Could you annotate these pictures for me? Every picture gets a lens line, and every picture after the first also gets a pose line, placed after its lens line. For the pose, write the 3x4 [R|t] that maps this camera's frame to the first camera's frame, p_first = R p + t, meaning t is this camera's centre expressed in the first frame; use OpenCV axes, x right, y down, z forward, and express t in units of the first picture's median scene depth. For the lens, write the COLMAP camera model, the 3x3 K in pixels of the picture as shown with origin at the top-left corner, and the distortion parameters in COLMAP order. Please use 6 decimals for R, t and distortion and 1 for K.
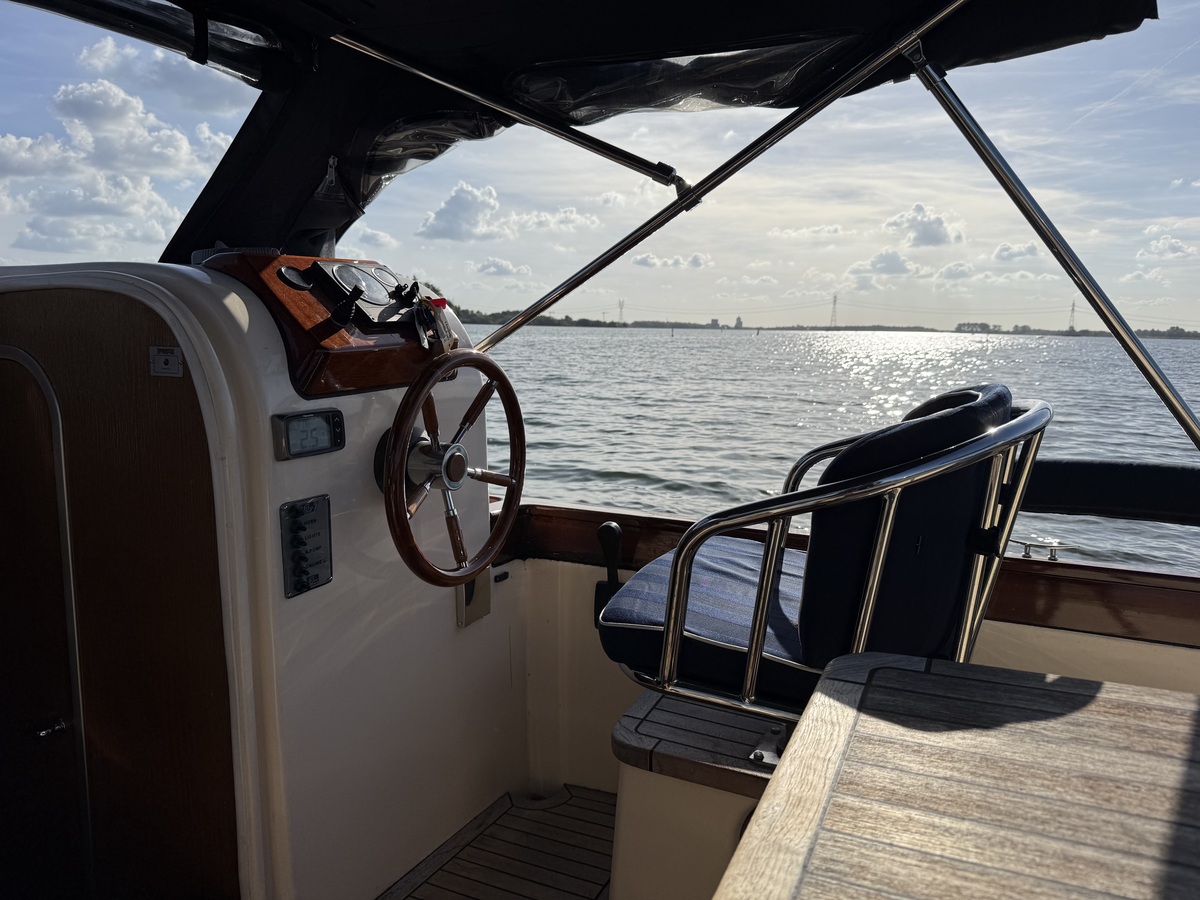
lens RADIAL K [[861.1, 0, 613.3], [0, 861.1, 414.7], [0, 0, 1]] dist [0.038925, -0.038041]
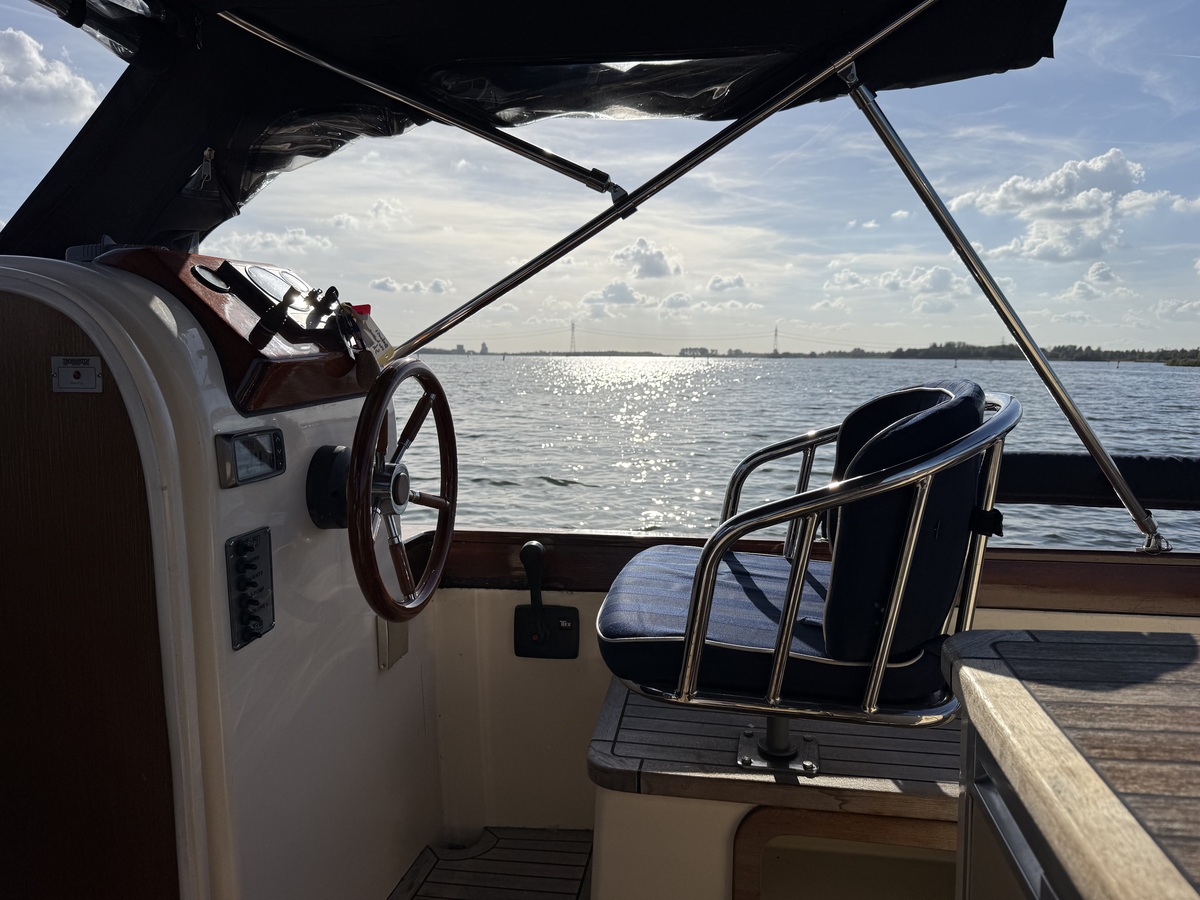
lens RADIAL K [[861.1, 0, 570.6], [0, 861.1, 417.5], [0, 0, 1]] dist [0.038925, -0.038041]
pose [[0.960820, -0.029227, 0.275630, -0.250706], [0.037451, 0.998995, -0.024621, 0.014356], [-0.274633, 0.033978, 0.960949, 0.073304]]
